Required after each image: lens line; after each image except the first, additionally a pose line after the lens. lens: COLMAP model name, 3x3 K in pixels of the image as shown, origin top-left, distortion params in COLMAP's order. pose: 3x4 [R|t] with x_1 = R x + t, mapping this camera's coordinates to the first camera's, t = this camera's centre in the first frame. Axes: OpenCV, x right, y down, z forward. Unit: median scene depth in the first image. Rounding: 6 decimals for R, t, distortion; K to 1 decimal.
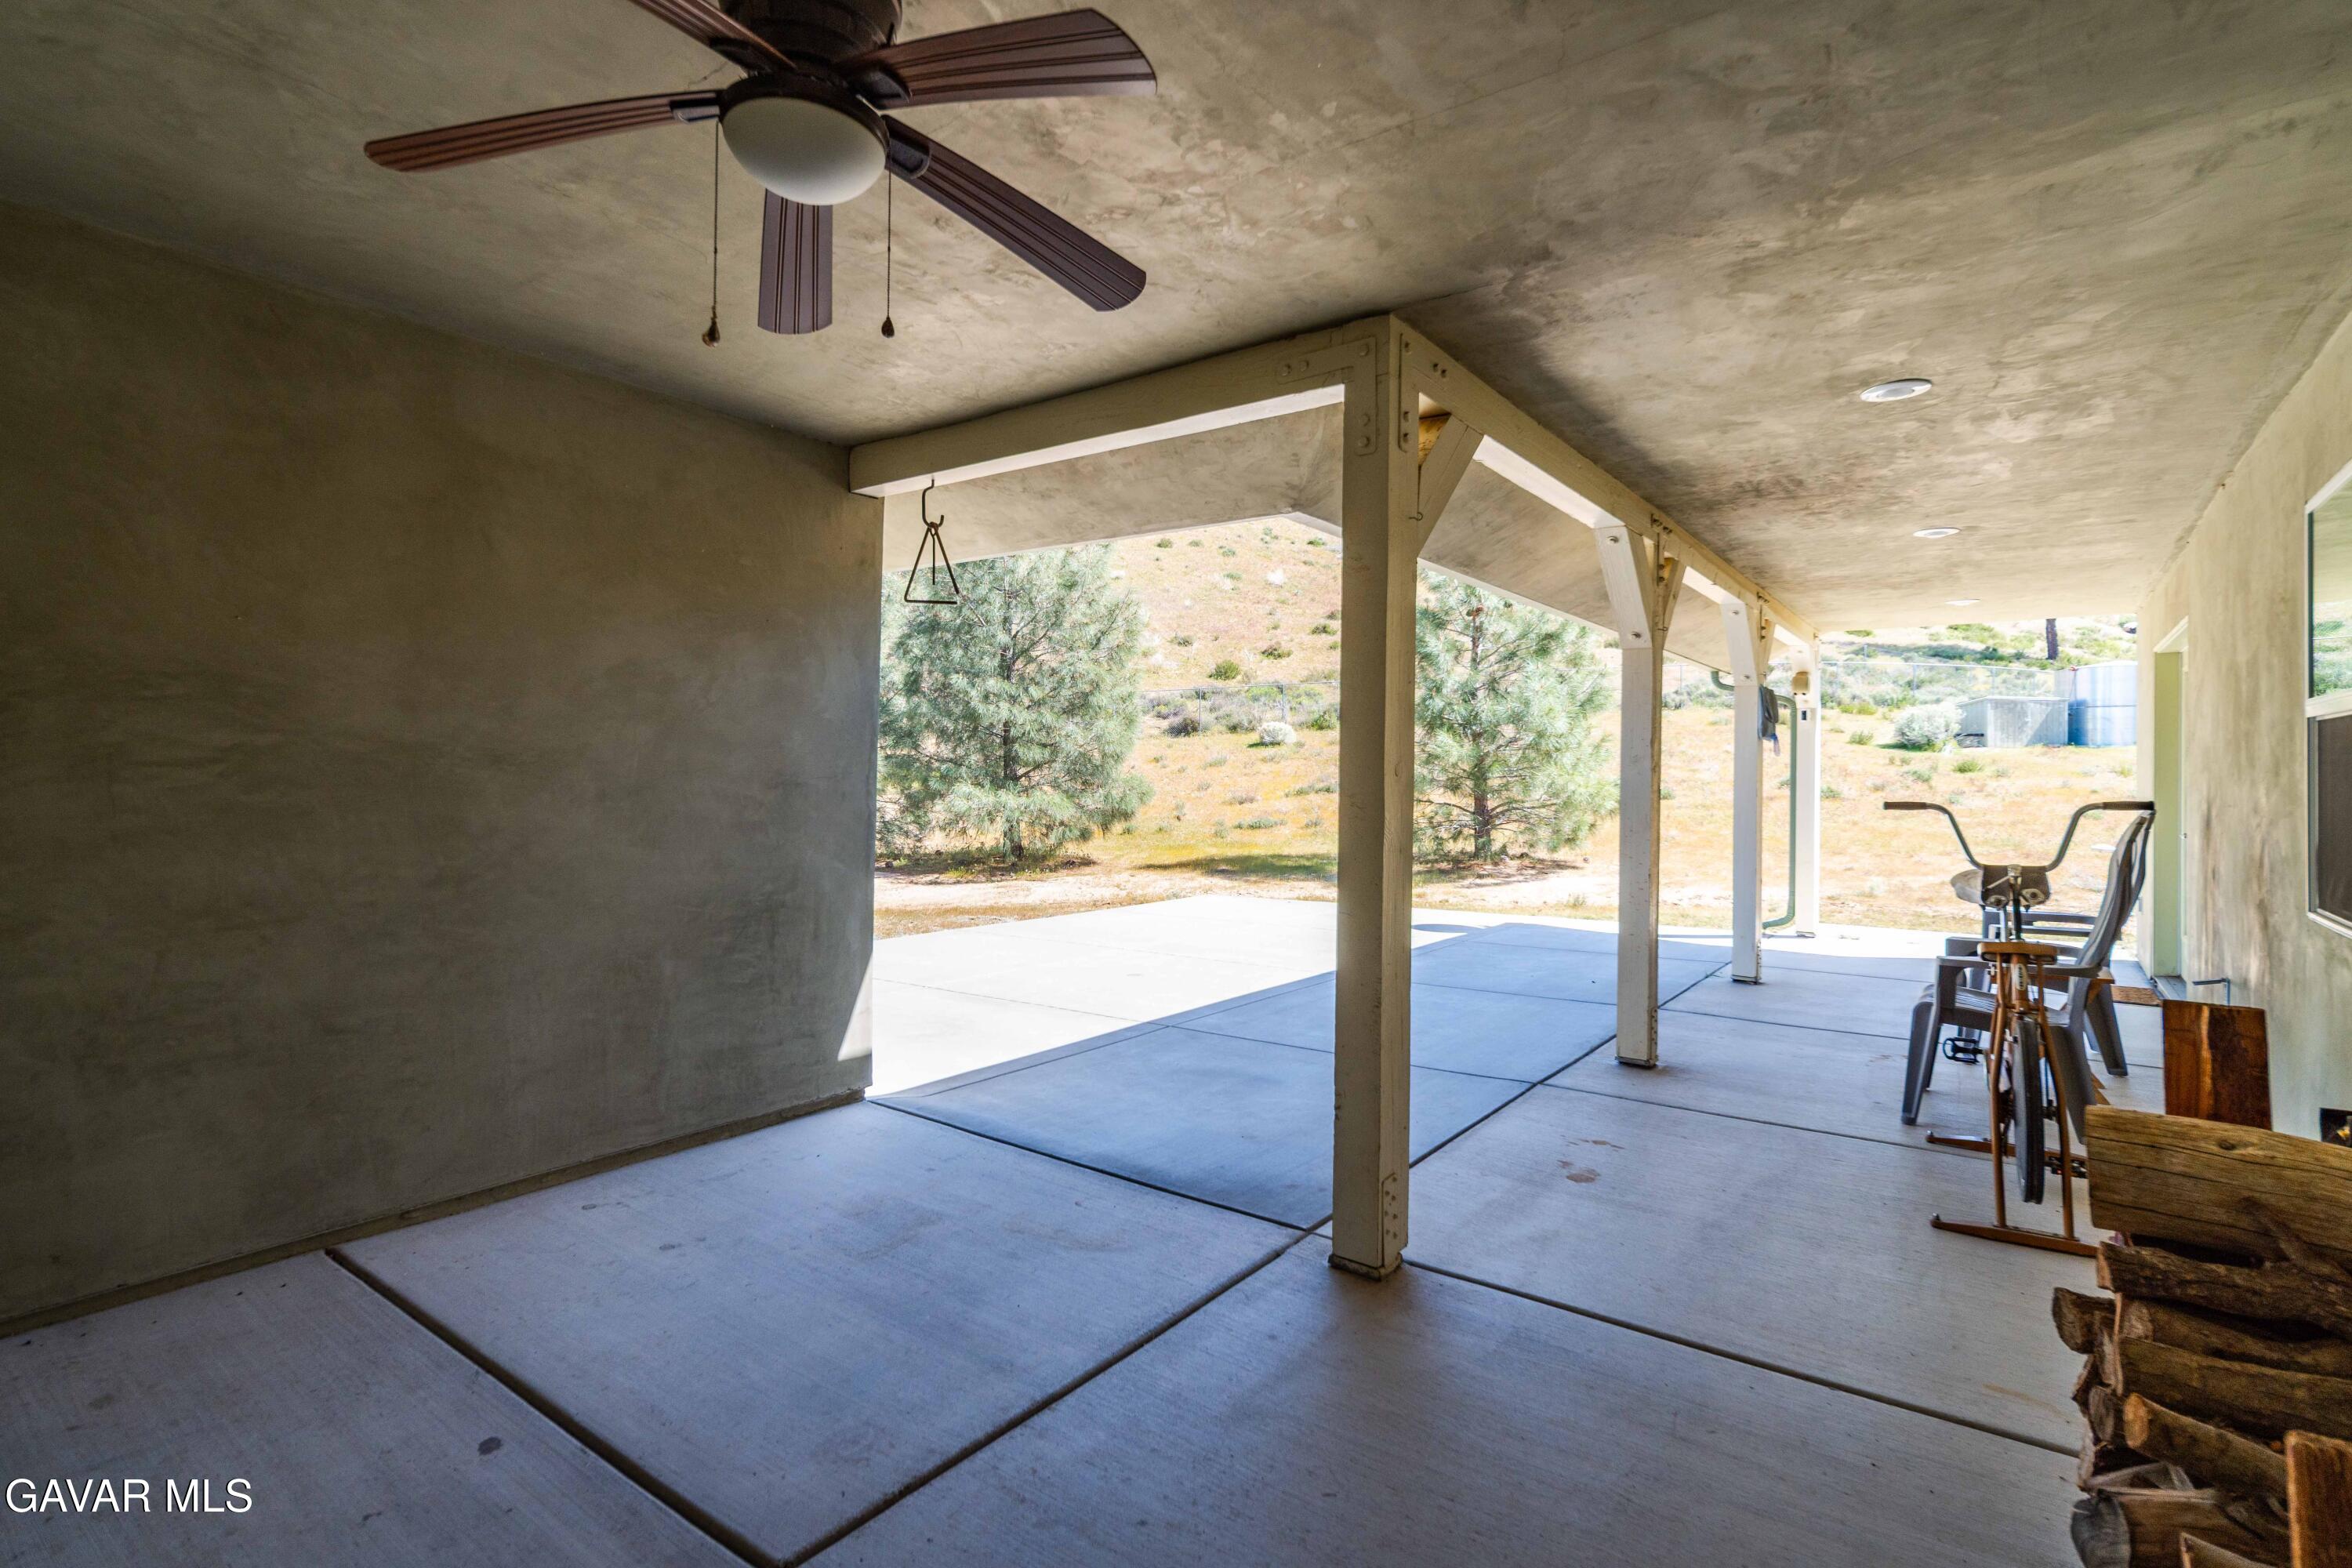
lens RADIAL K [[1145.0, 0, 1181.2], [0, 1145.0, 758.6], [0, 0, 1]] dist [0.032301, 0.000621]
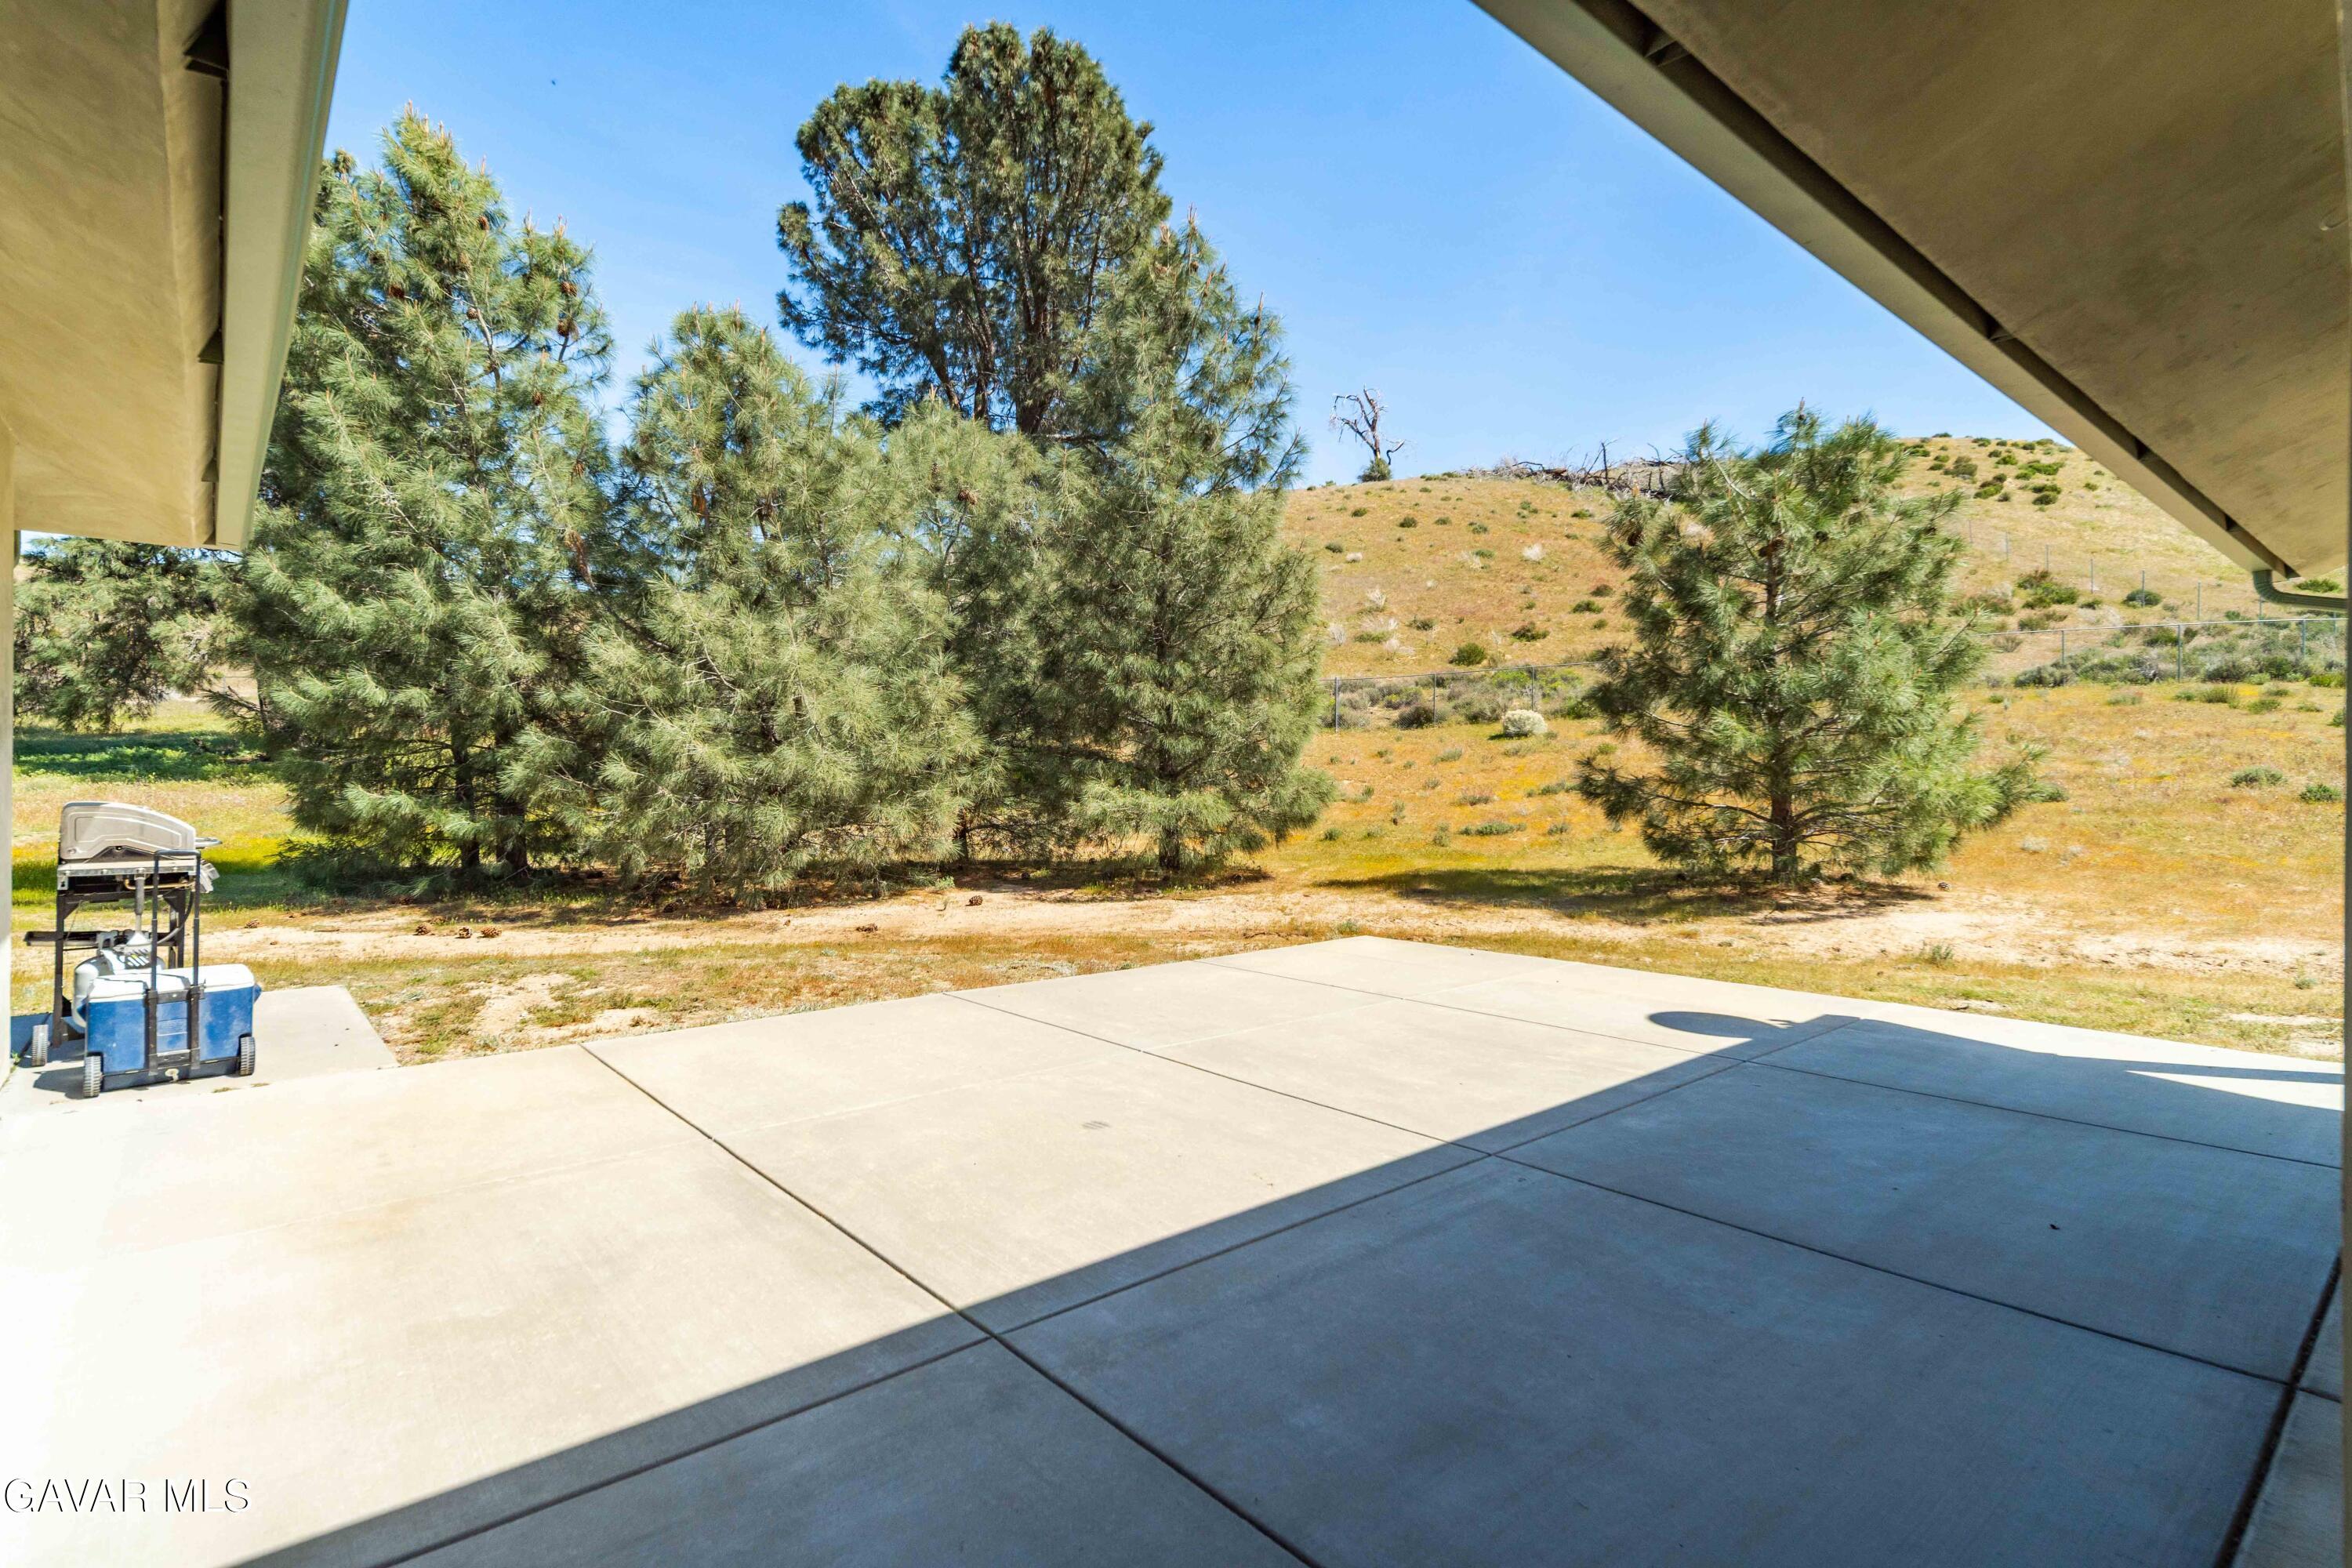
lens RADIAL K [[1145.0, 0, 1181.2], [0, 1145.0, 758.6], [0, 0, 1]] dist [0.032301, 0.000621]
pose [[0.974640, -0.006014, -0.223698, 0.049646], [0.006566, 0.999977, 0.001728, 0.003529], [0.223682, -0.003153, 0.974657, 0.182941]]
